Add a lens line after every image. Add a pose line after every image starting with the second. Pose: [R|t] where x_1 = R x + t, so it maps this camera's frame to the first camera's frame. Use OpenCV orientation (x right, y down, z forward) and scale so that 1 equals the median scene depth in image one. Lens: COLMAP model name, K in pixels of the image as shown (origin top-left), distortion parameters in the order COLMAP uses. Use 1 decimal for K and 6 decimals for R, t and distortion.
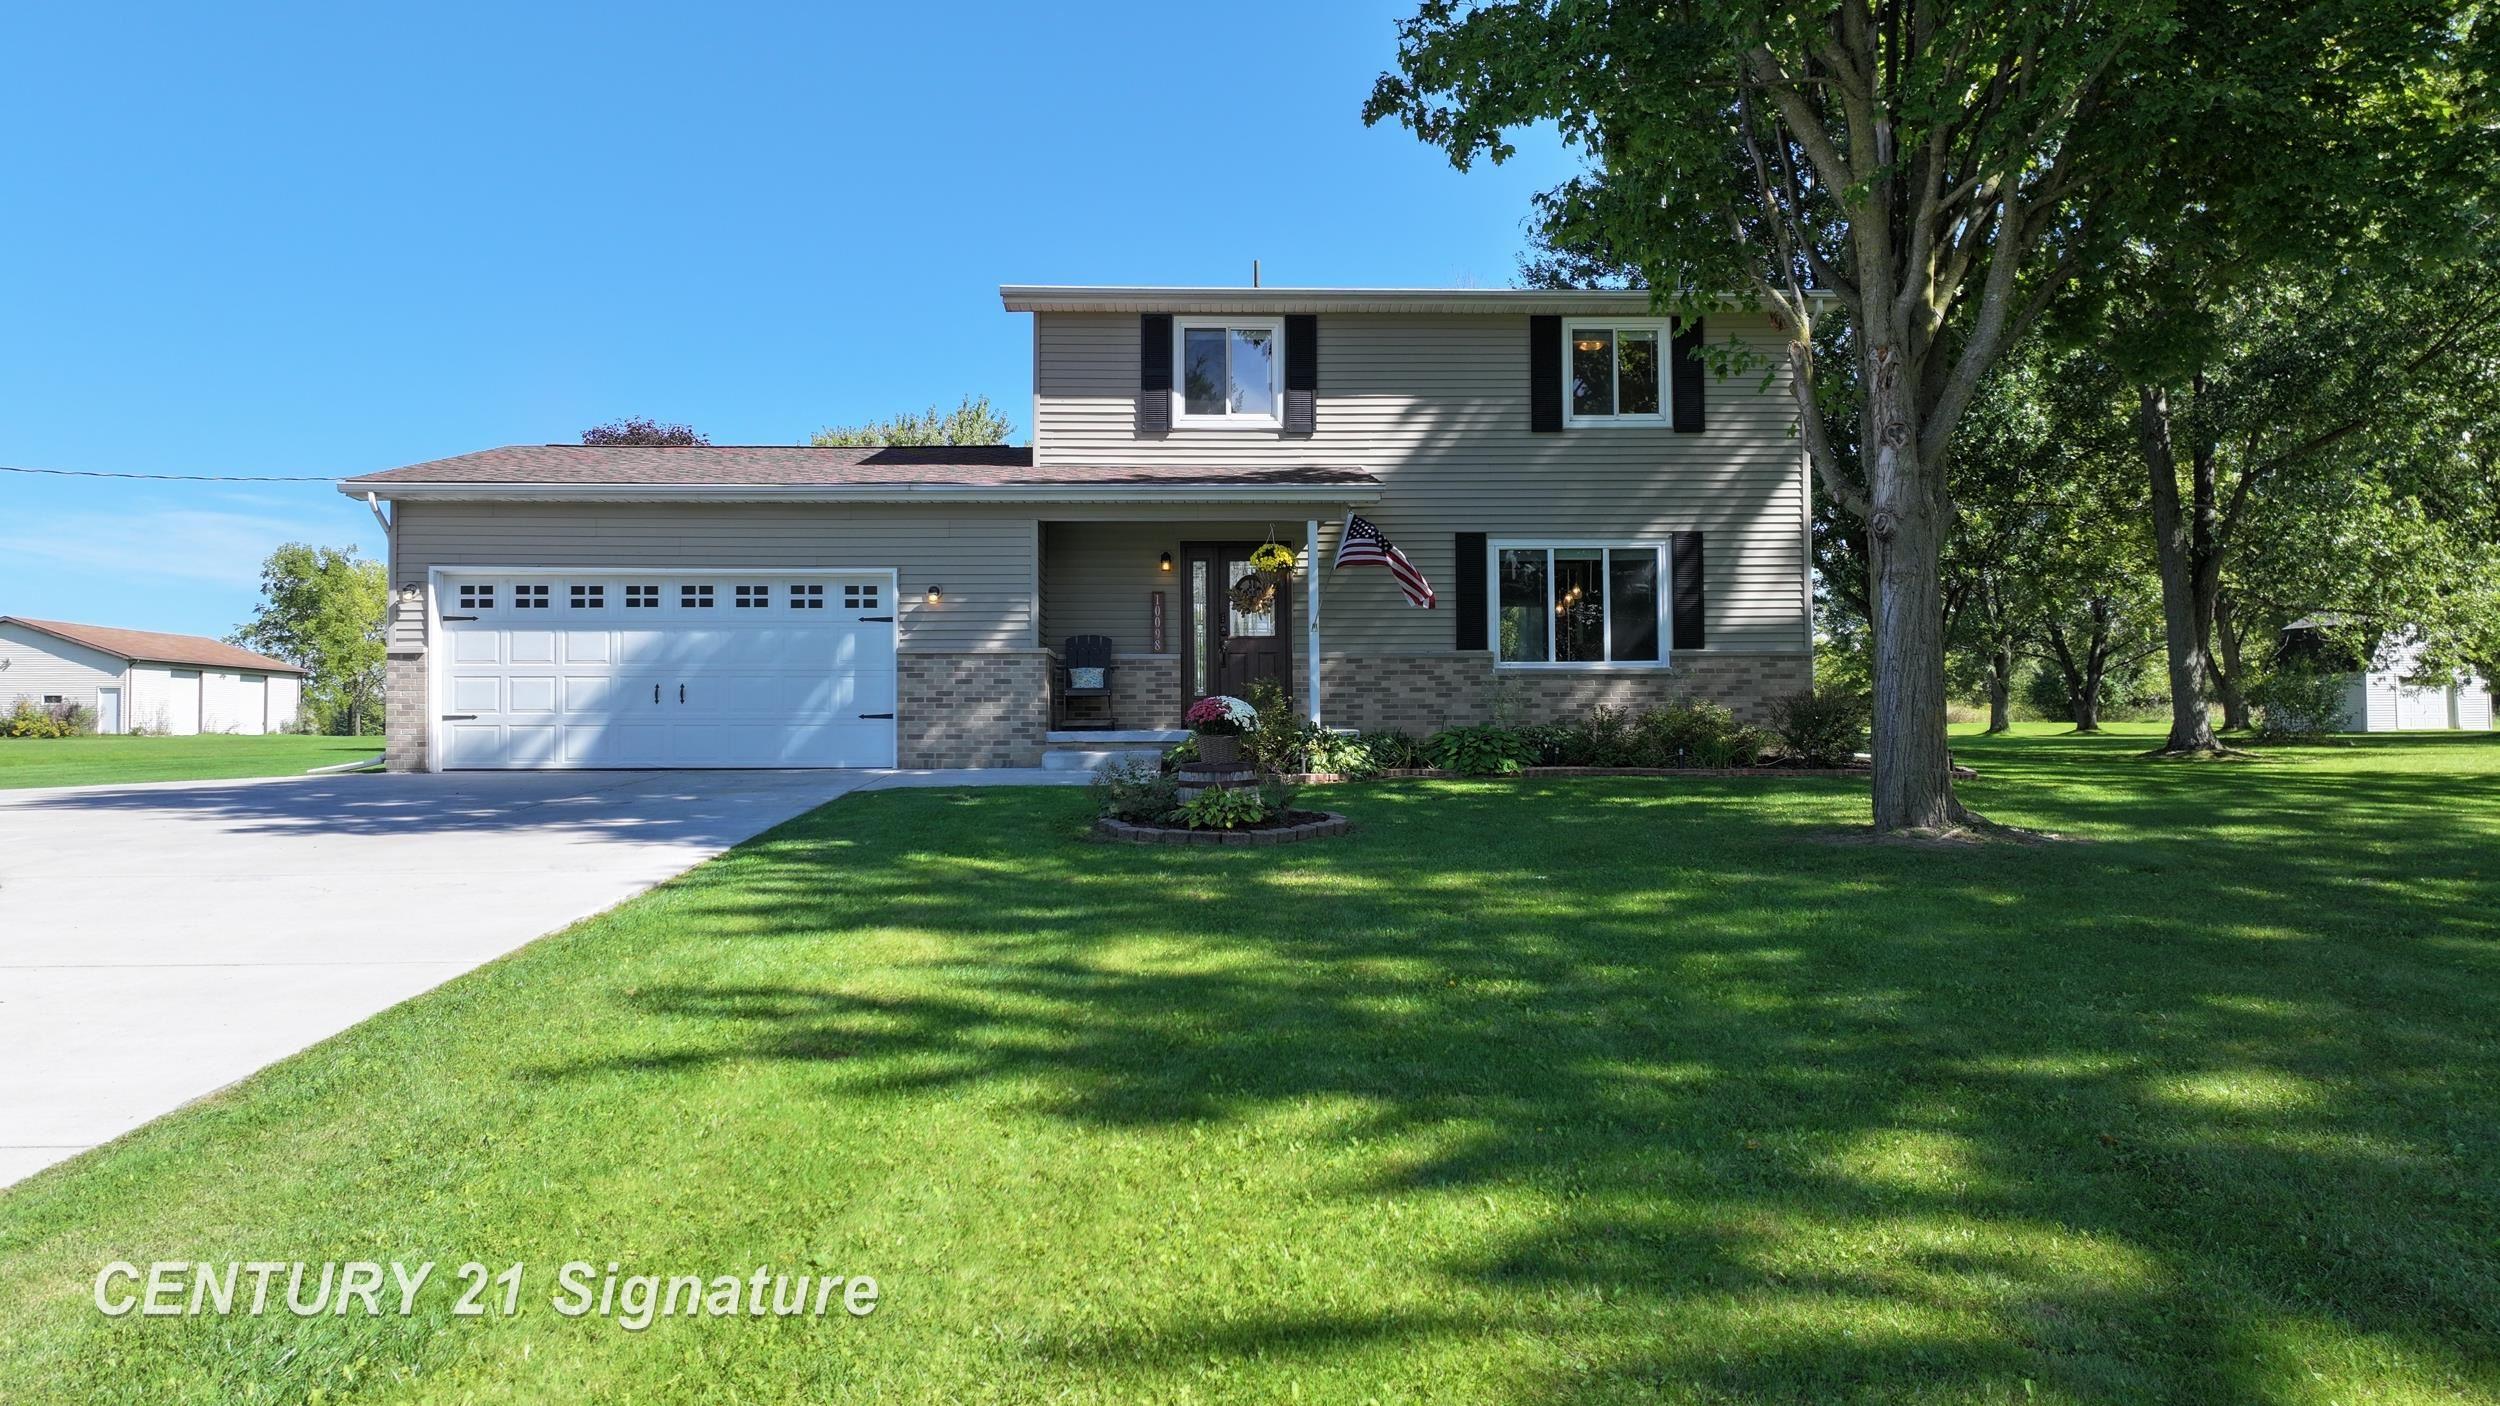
lens RADIAL K [[1743.4, 0, 1244.2], [0, 1743.4, 695.9], [0, 0, 1]] dist [-0.000938, 0.014149]
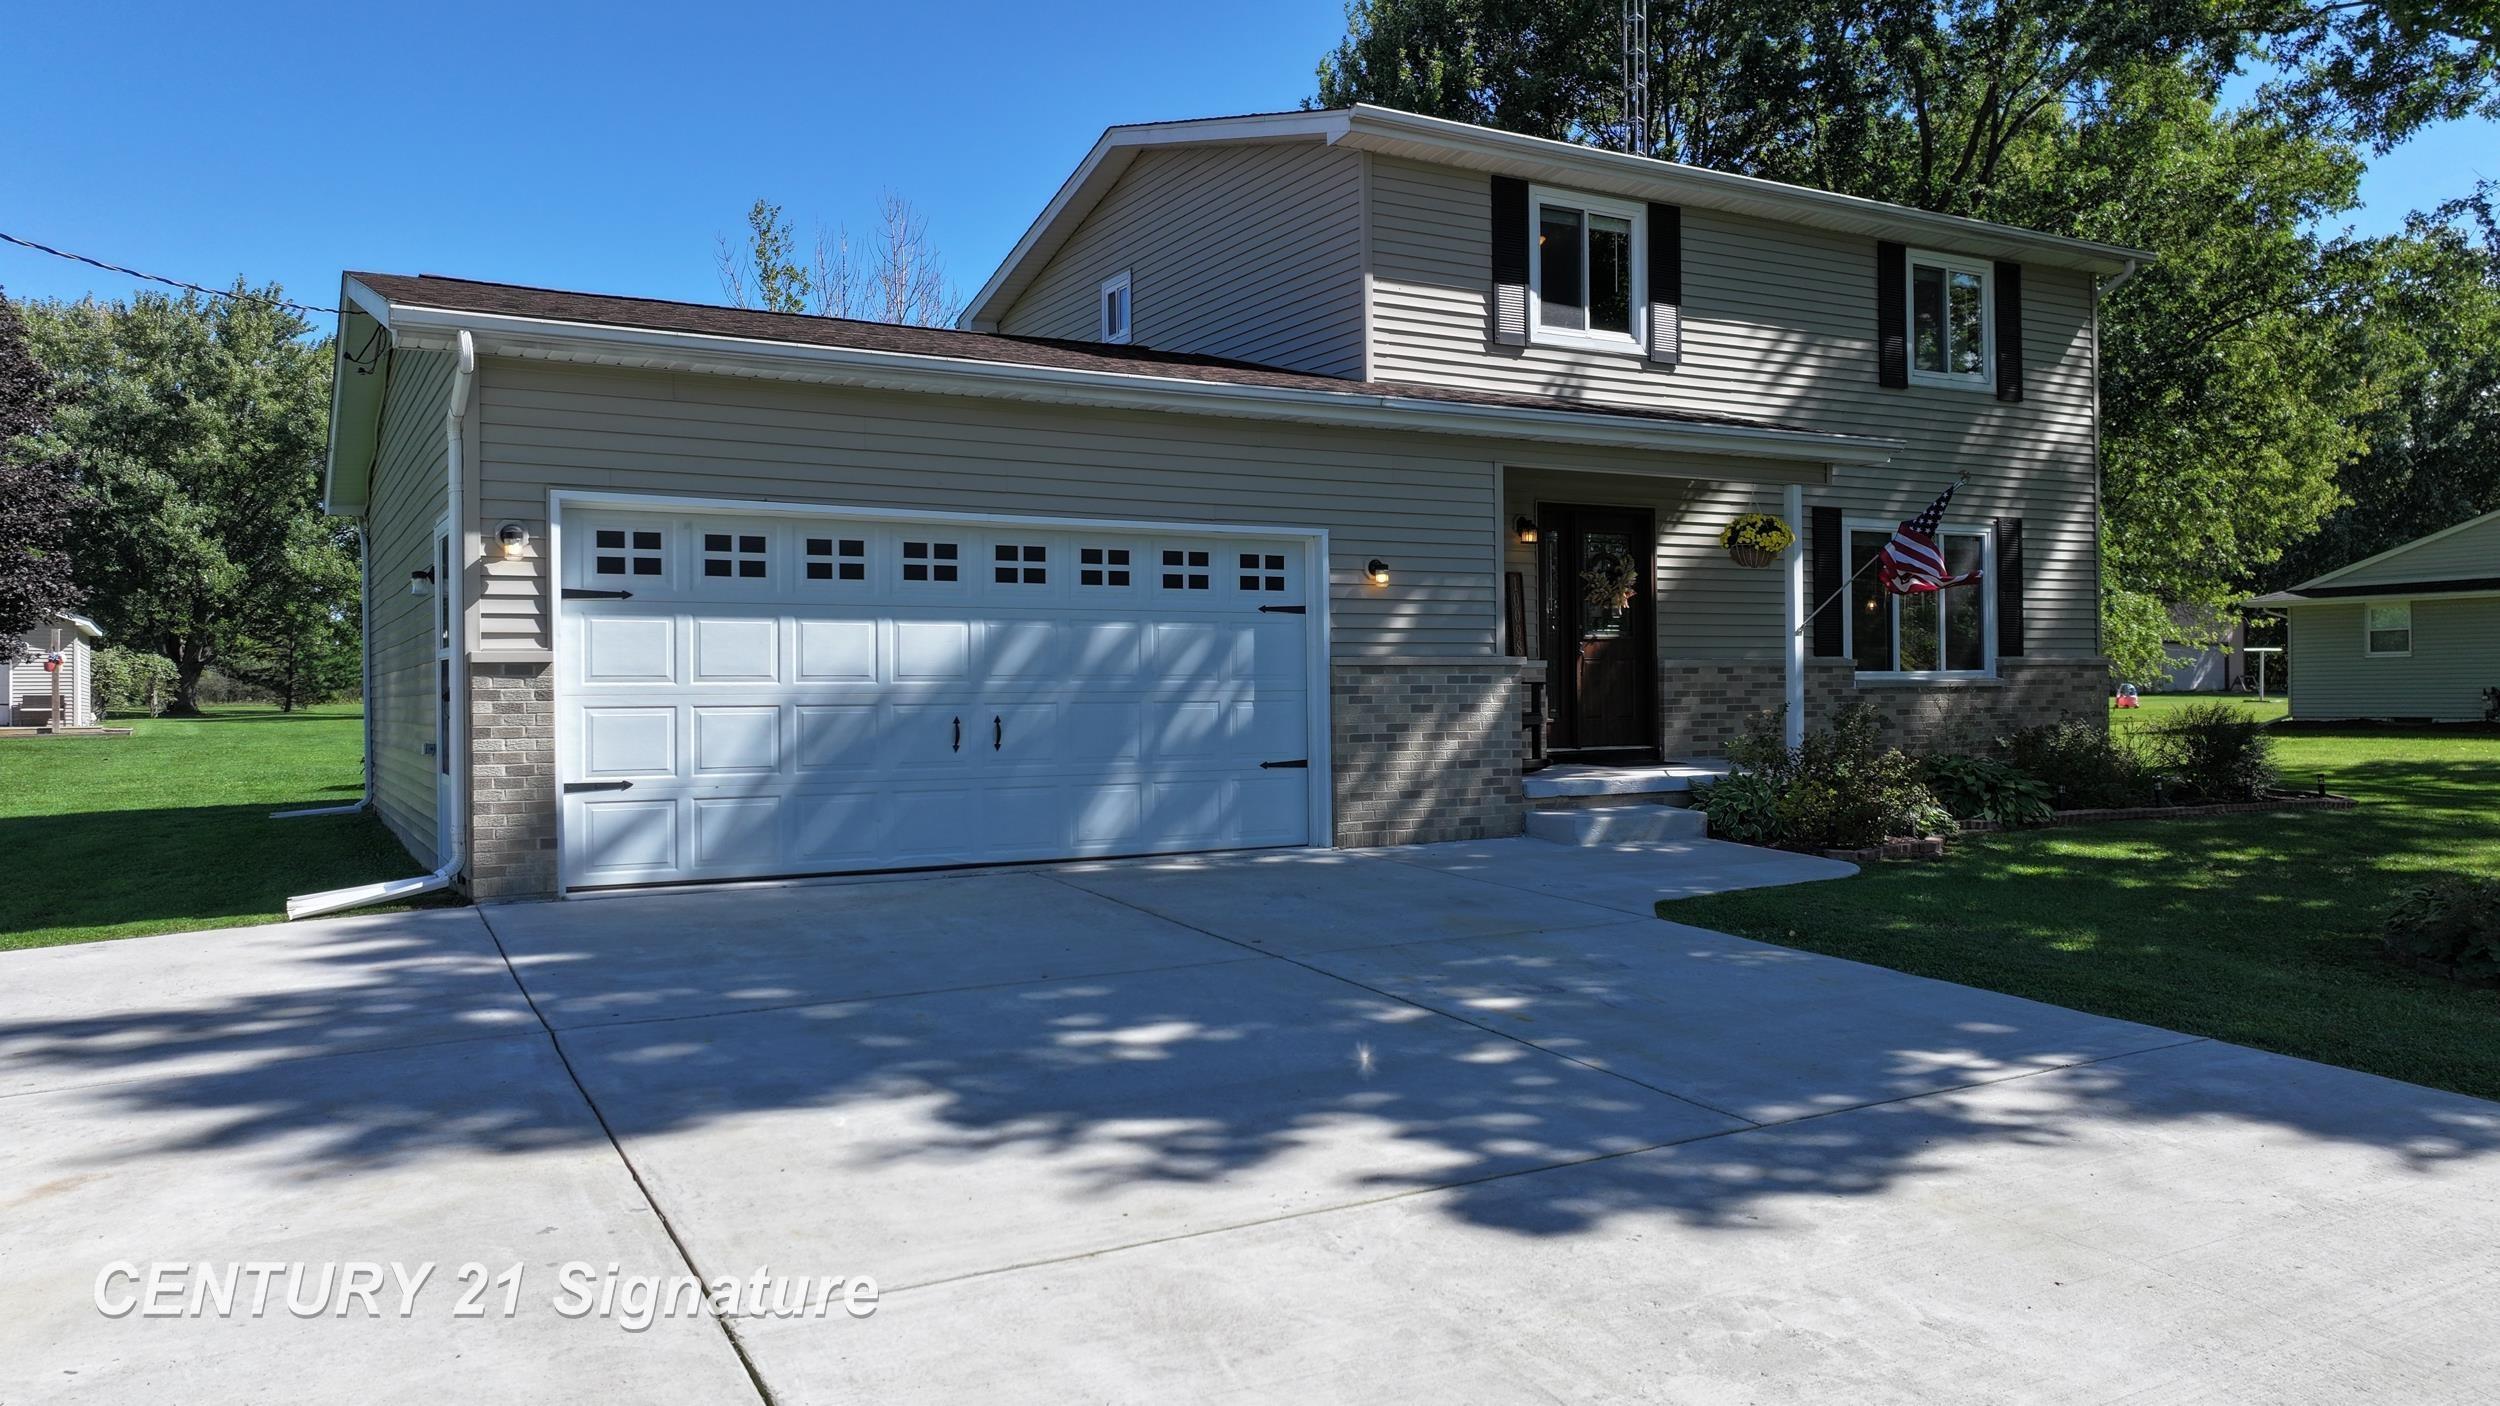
lens RADIAL K [[1743.4, 0, 1241.5], [0, 1743.4, 720.3], [0, 0, 1]] dist [-0.000938, 0.014149]
pose [[0.889140, -0.011346, 0.457494, -0.472832], [-0.006035, 0.999315, 0.036513, -0.024824], [-0.457595, -0.035226, 0.888463, 0.416602]]
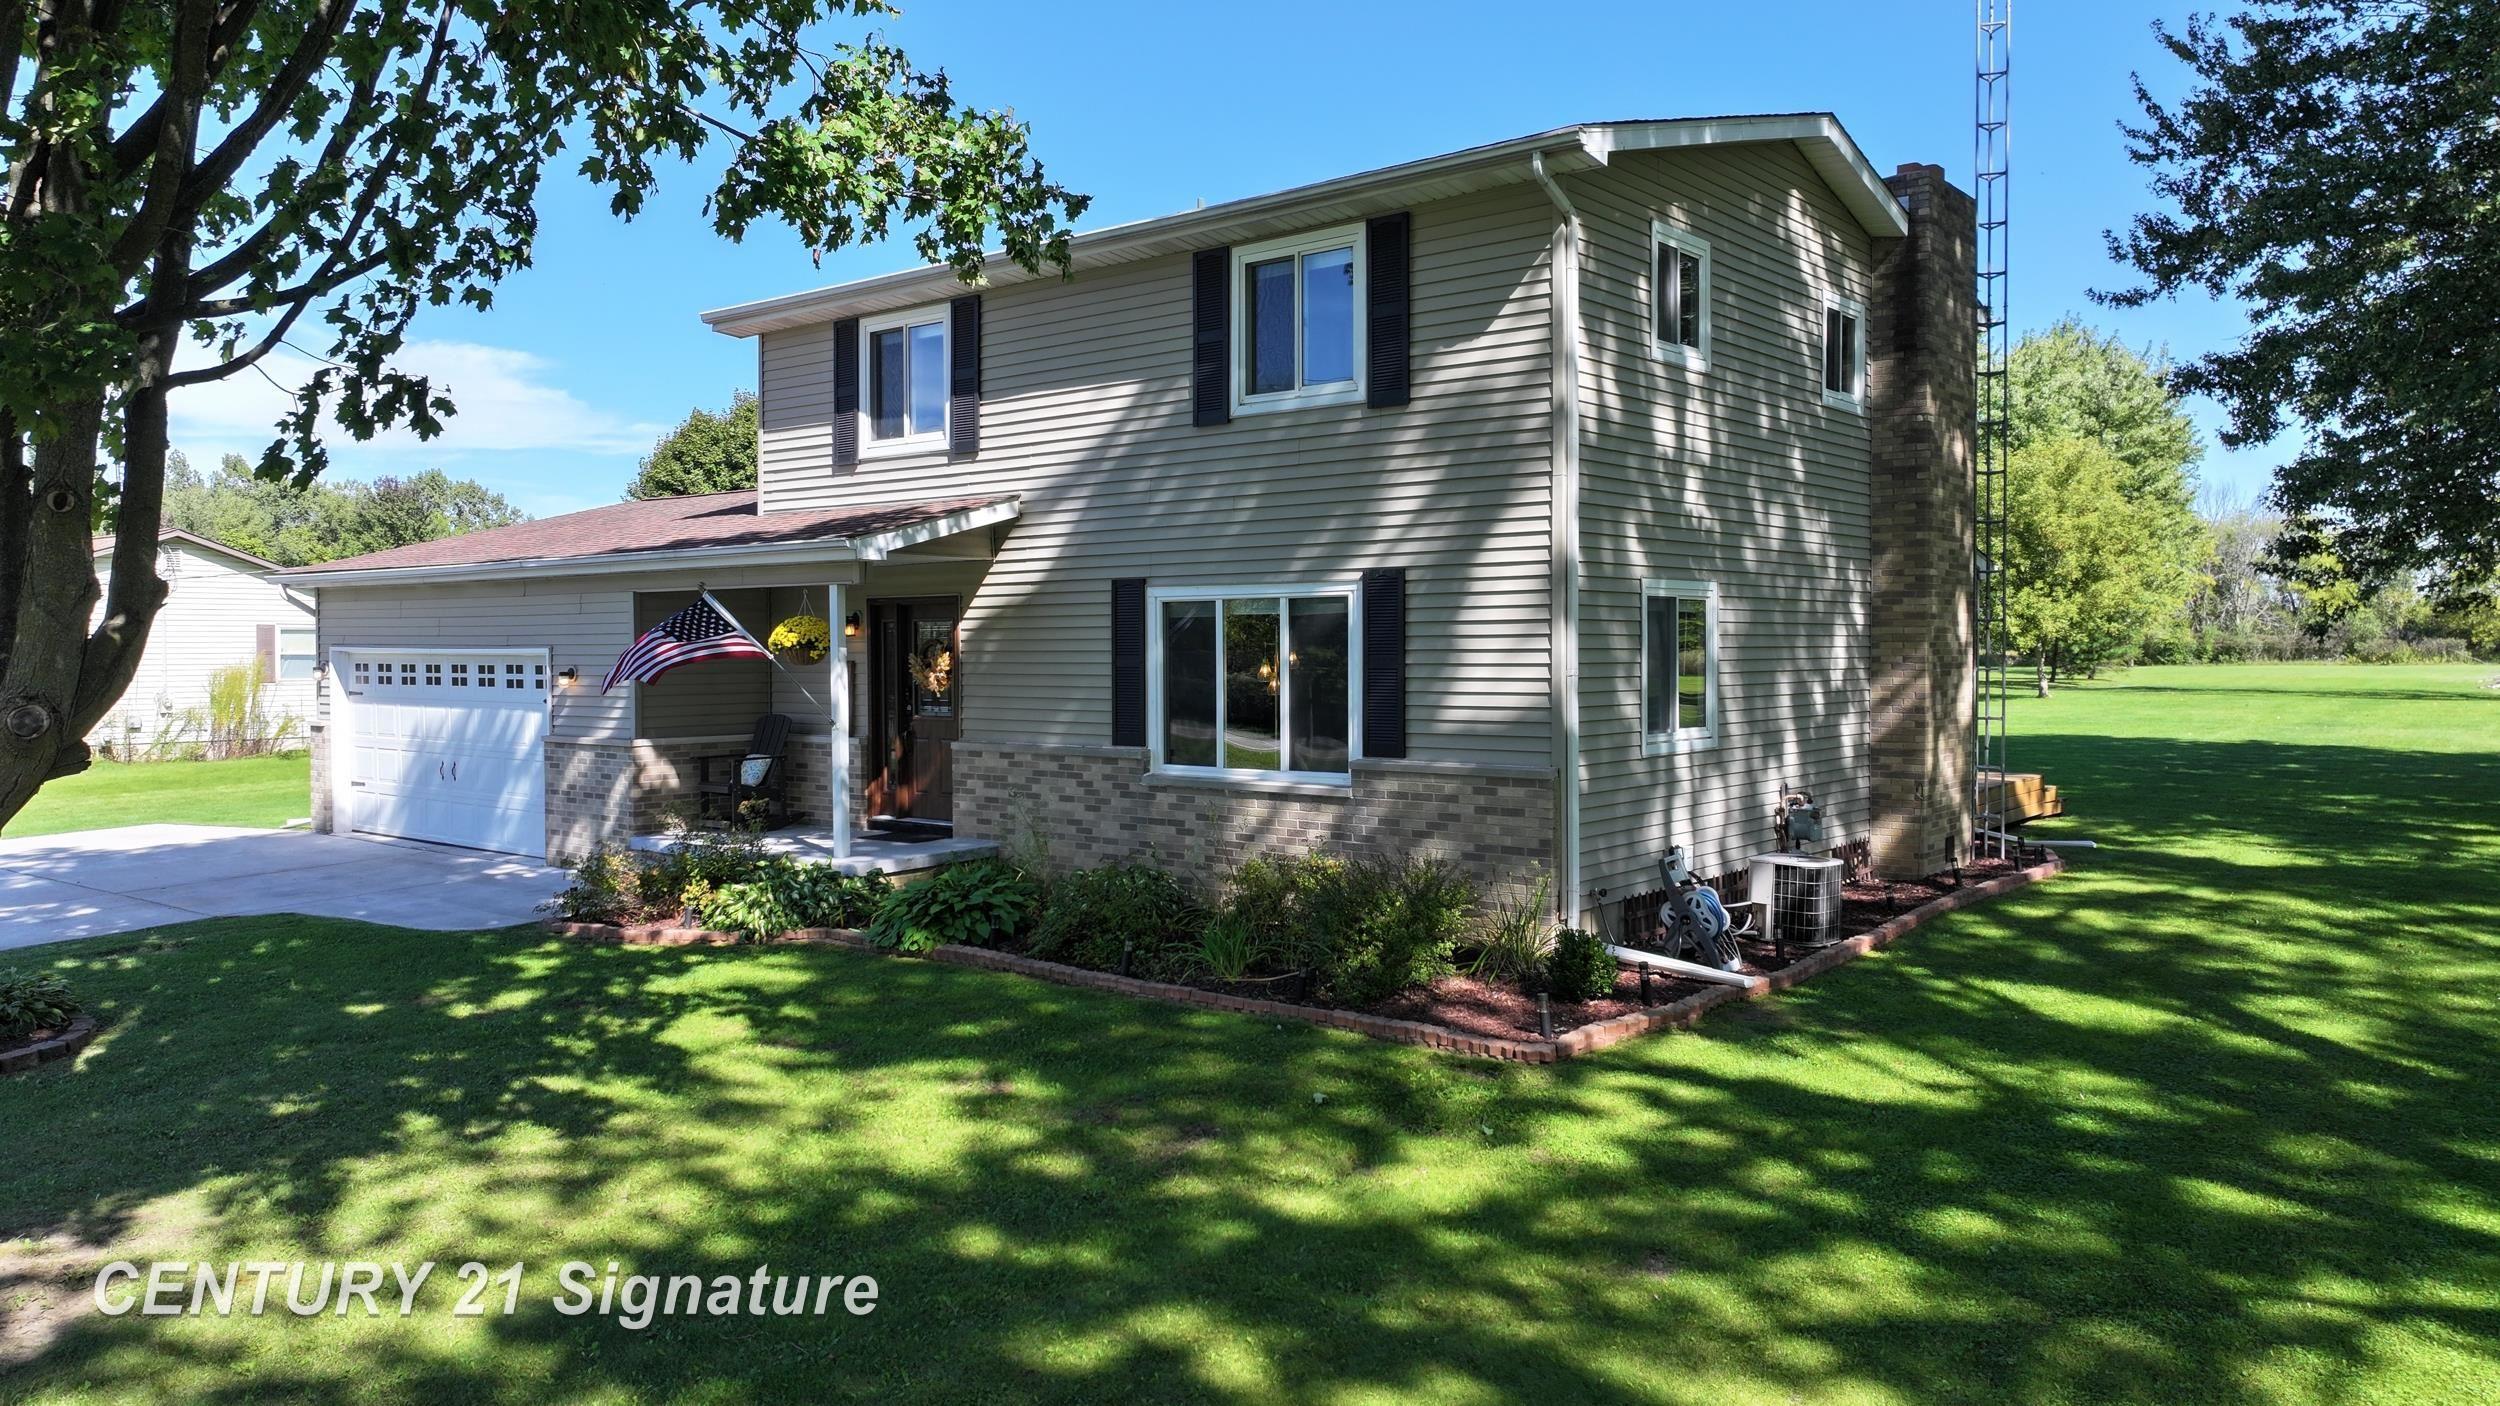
lens RADIAL K [[1743.4, 0, 1262.2], [0, 1743.4, 706.1], [0, 0, 1]] dist [-0.000938, 0.014149]
pose [[0.753854, 0.026231, -0.656518, 0.635592], [0.016318, 0.998147, 0.058618, -0.083248], [0.656840, -0.054902, 0.752029, 0.507156]]
